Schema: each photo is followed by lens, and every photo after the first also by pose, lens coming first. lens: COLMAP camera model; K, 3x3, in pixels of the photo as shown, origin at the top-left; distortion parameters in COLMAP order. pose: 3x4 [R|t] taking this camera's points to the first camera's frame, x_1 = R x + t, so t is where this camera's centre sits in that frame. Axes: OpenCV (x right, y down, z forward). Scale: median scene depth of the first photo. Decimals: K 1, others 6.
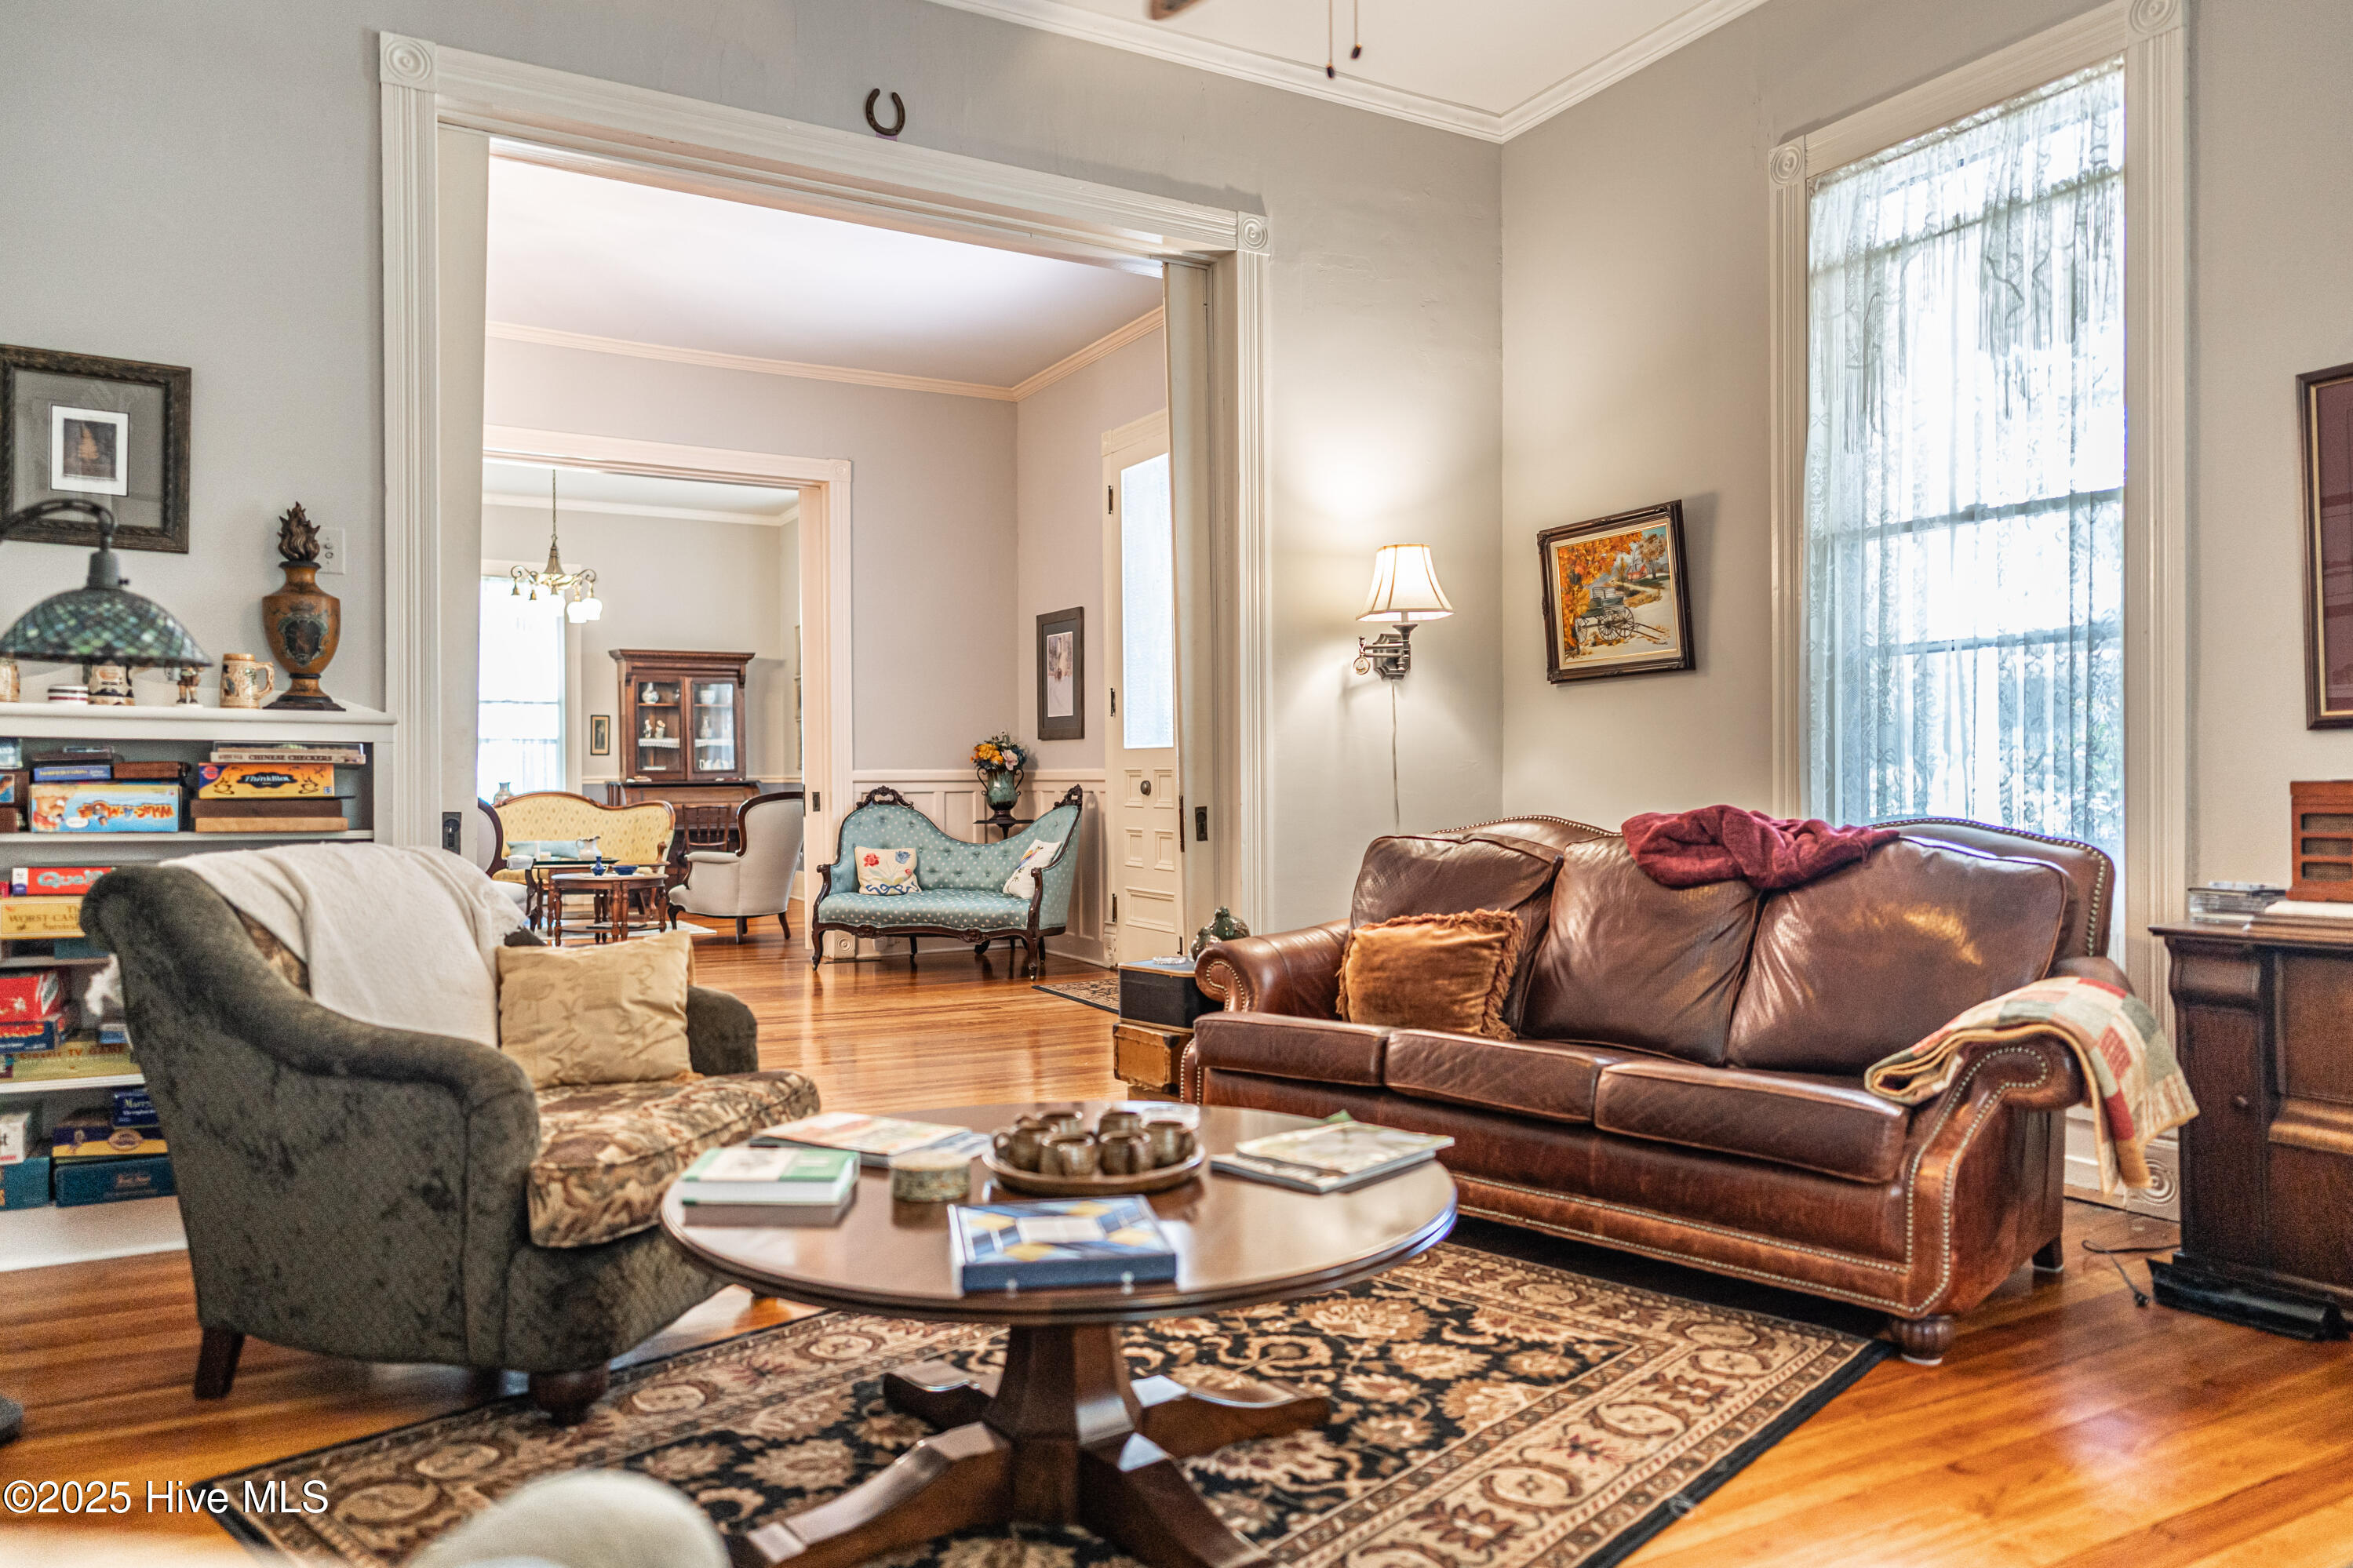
lens RADIAL K [[1555.6, 0, 1176.5], [0, 1555.6, 784.0], [0, 0, 1]] dist [-0.000983, 0.008330]
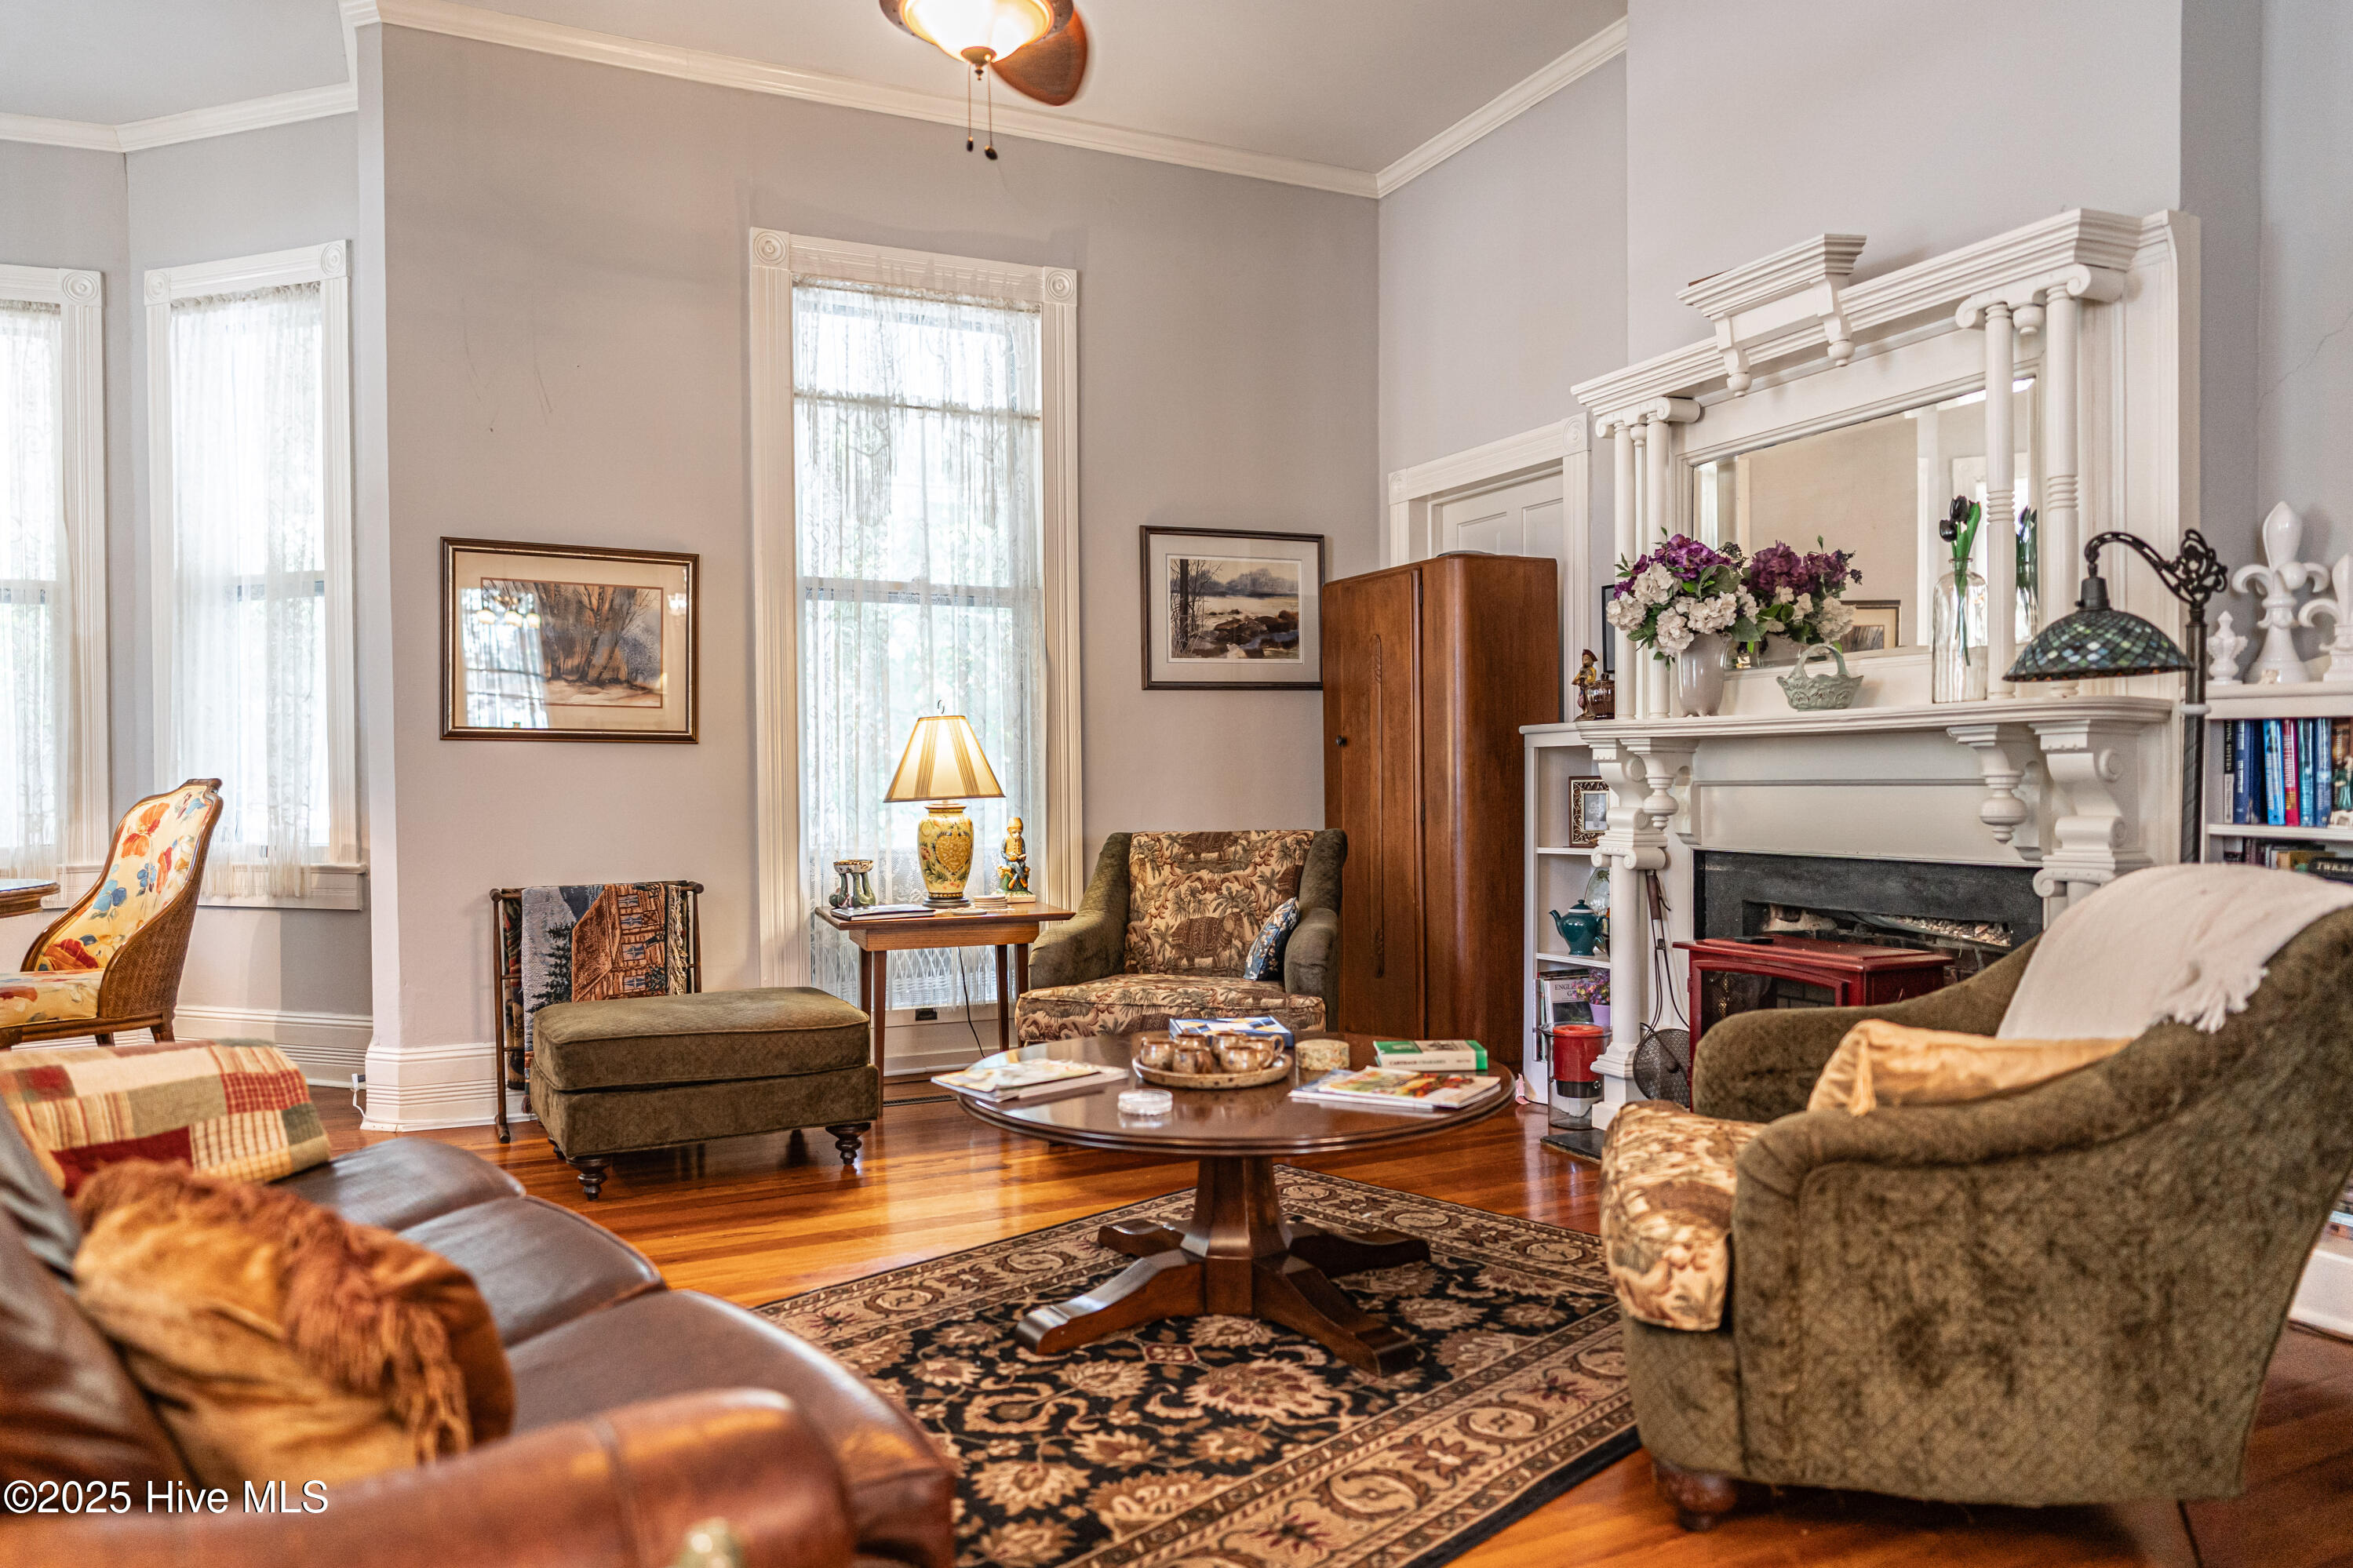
lens RADIAL K [[1561.8, 0, 1165.1], [0, 1561.8, 798.4], [0, 0, 1]] dist [-0.004651, 0.006414]
pose [[-0.997132, 0.011211, 0.074845, -0.053038], [0.012039, 0.999871, 0.010621, -0.005071], [-0.074716, 0.011492, -0.997139, 1.081424]]
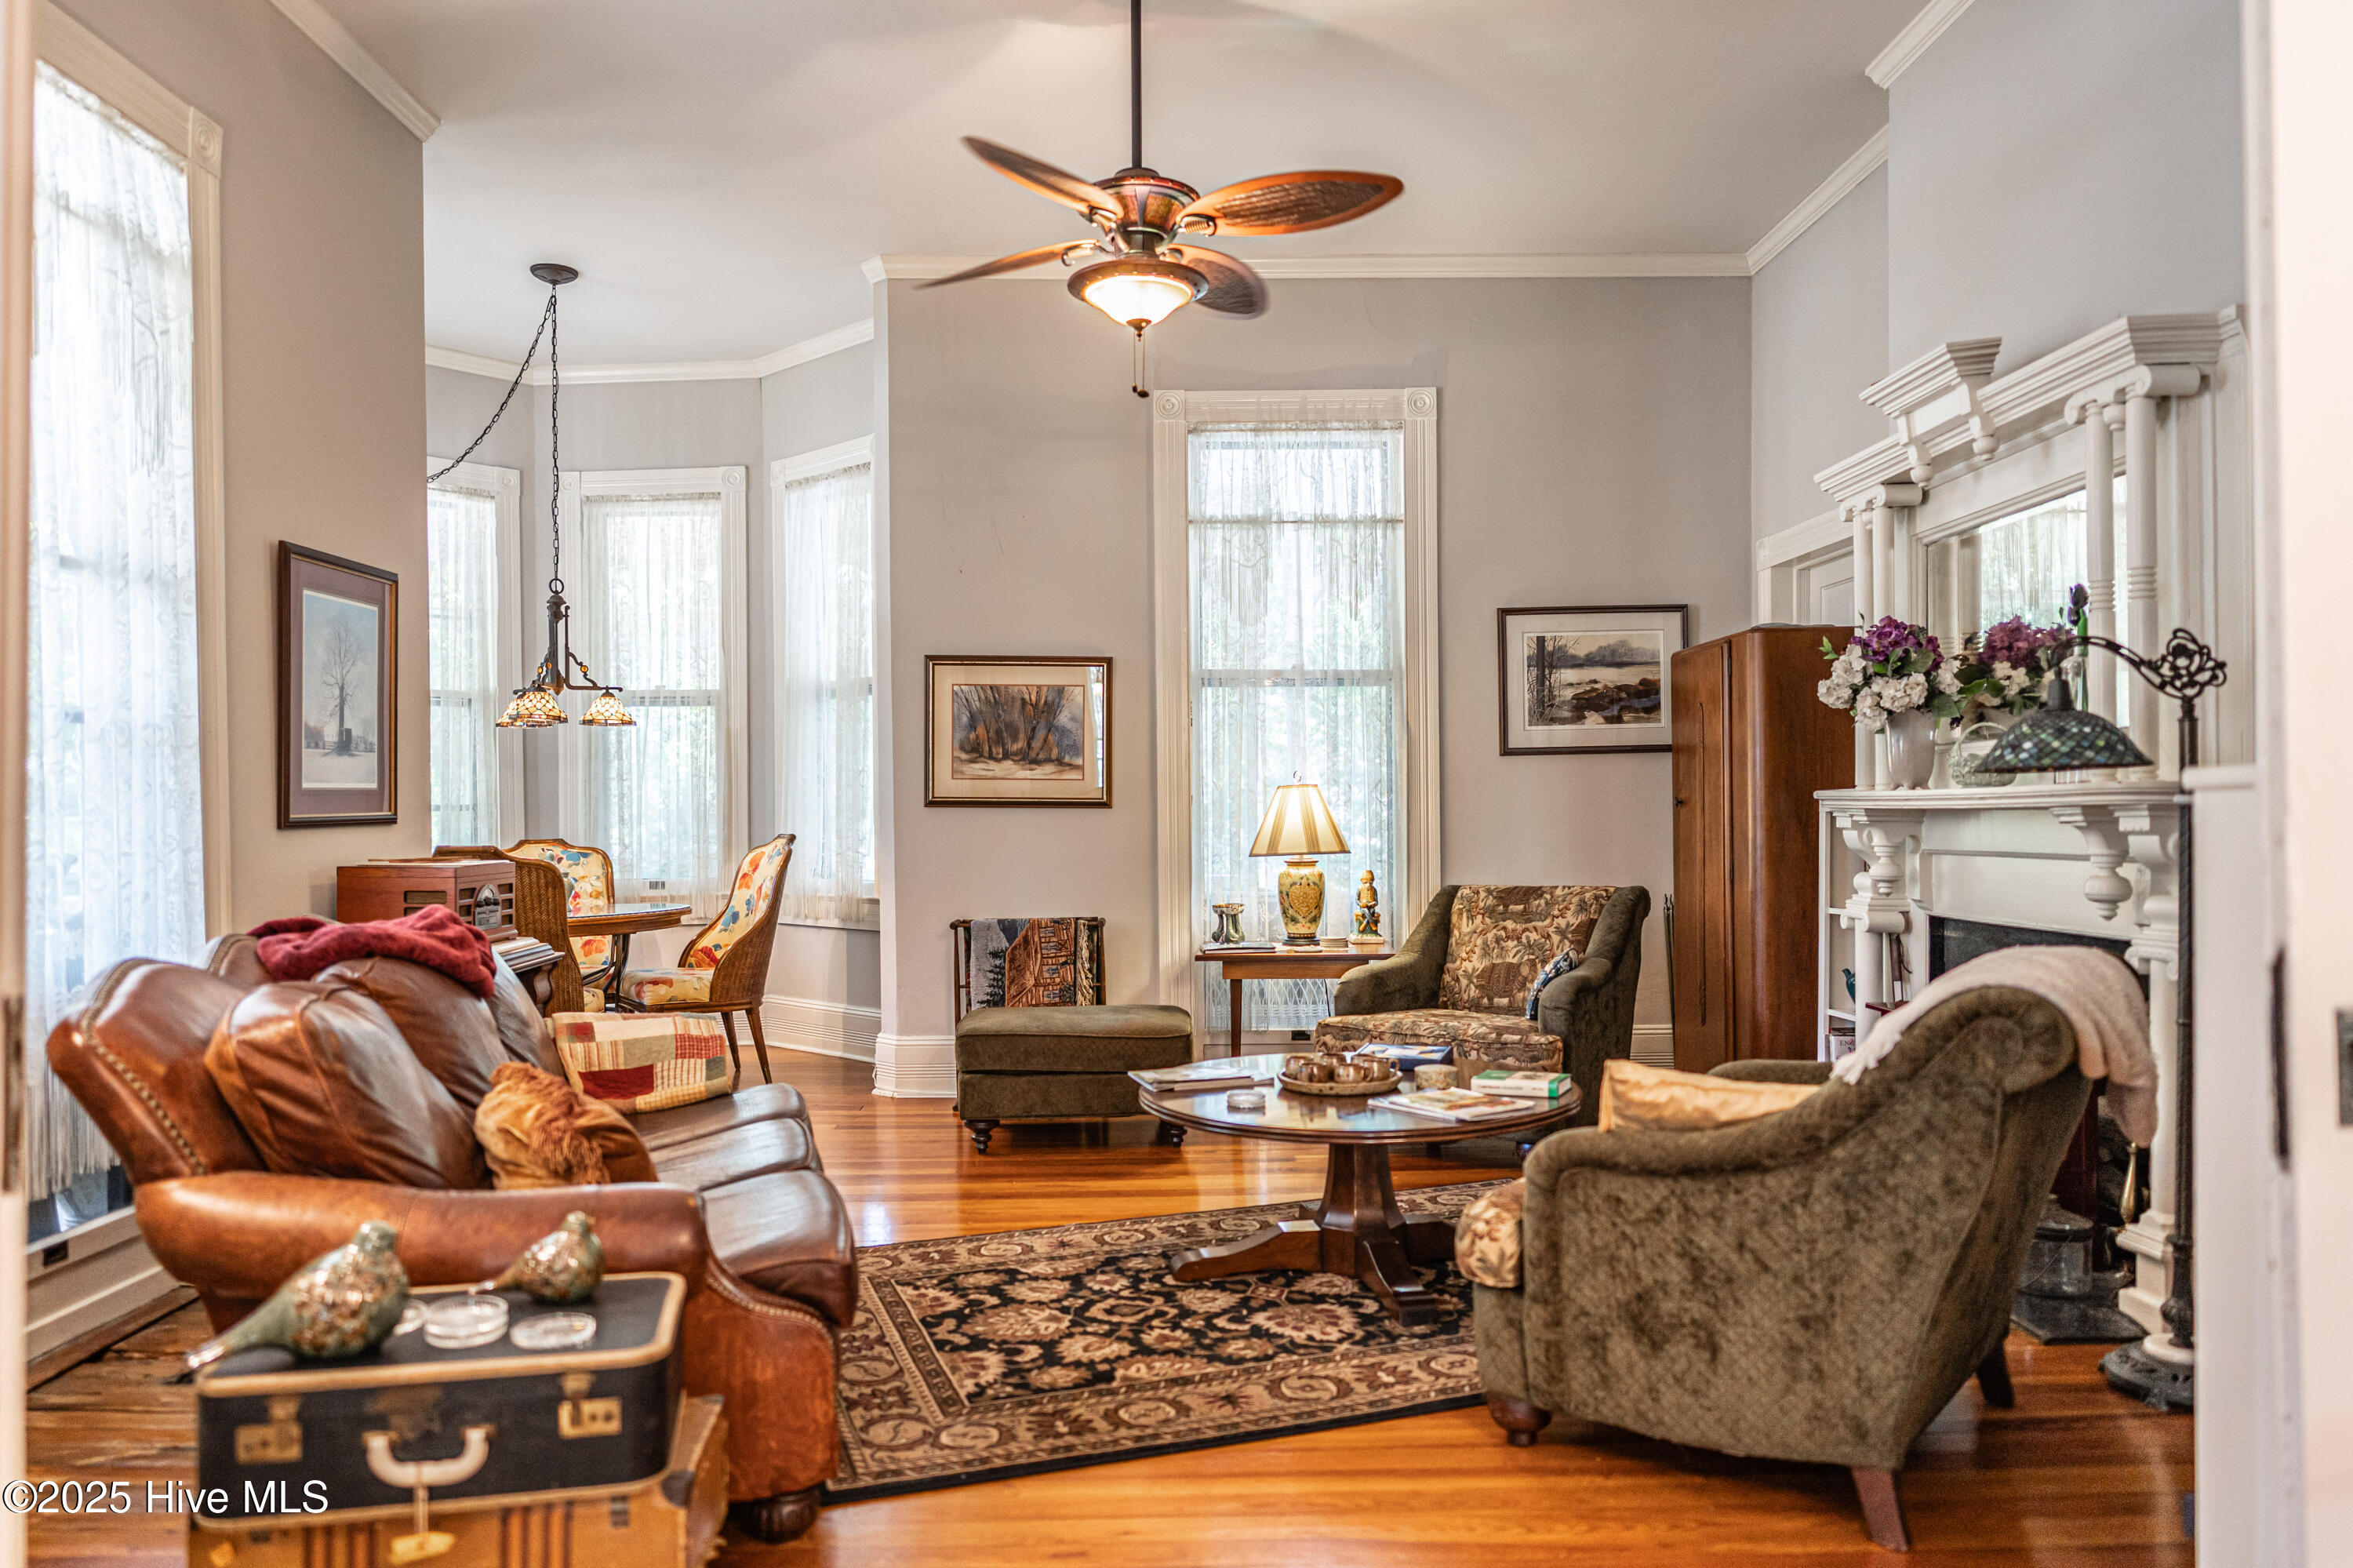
lens RADIAL K [[1577.9, 0, 1166.5], [0, 1577.9, 830.6], [0, 0, 1]] dist [-0.003338, 0.001080]
pose [[-0.878621, 0.005953, 0.477482, -0.331577], [0.010142, 0.999929, 0.006196, -0.022828], [-0.477412, 0.010286, -0.878620, 1.201807]]
